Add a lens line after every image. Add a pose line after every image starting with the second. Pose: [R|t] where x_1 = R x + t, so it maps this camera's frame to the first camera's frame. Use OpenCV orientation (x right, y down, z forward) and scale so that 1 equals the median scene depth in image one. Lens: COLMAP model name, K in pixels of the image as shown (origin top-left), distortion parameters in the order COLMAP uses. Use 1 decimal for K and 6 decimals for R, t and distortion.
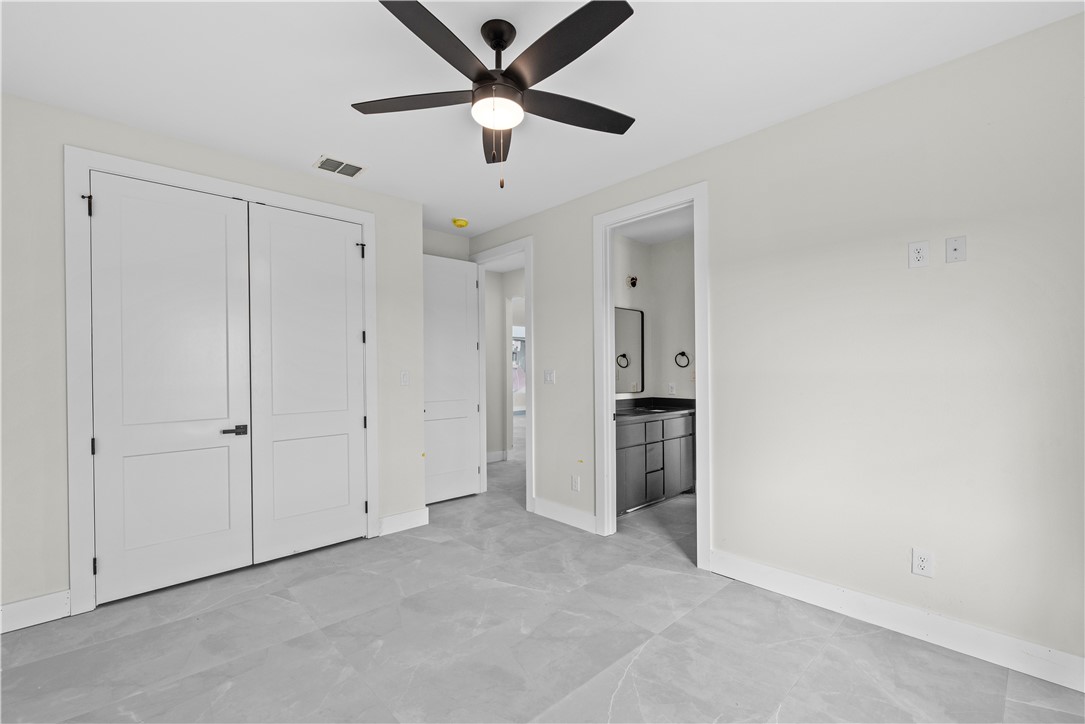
lens RADIAL K [[462.4, 0, 542.5], [0, 462.4, 362.0], [0, 0, 1]] dist [-0.003000, -0.000200]
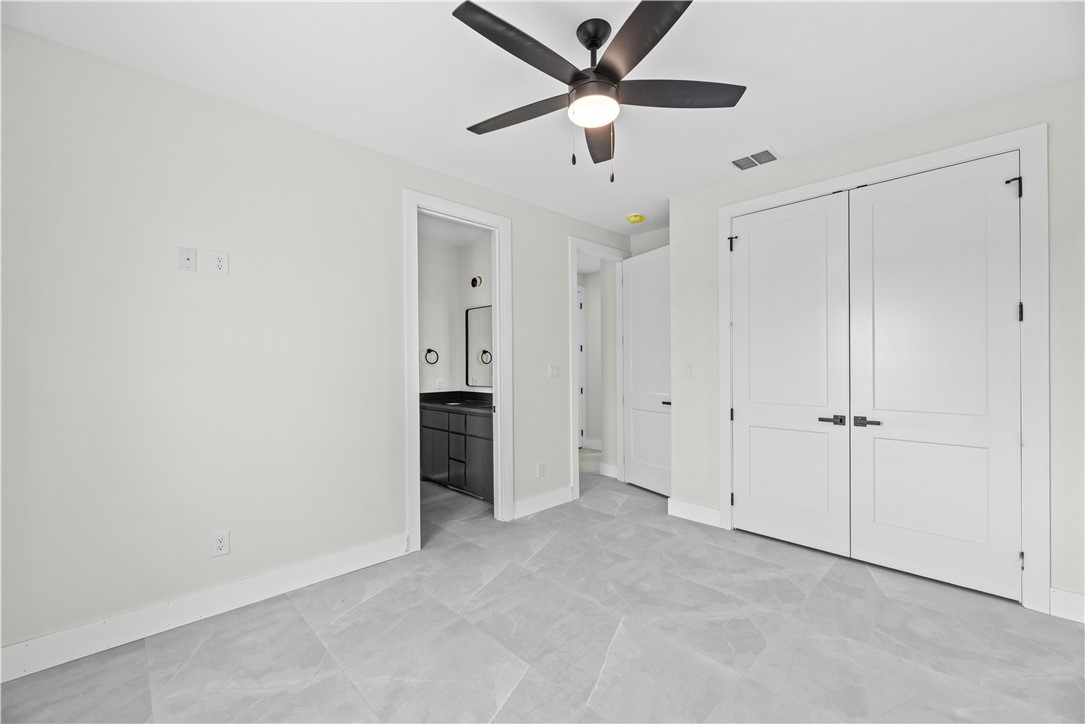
lens RADIAL K [[472.4, 0, 542.5], [0, 472.4, 362.0], [0, 0, 1]] dist [0.003502, 0.000150]
pose [[0.009296, 0.004970, -0.999944, 0.930697], [0.018825, 0.999810, 0.005144, 0.004772], [0.999780, -0.018872, 0.009200, 0.832923]]
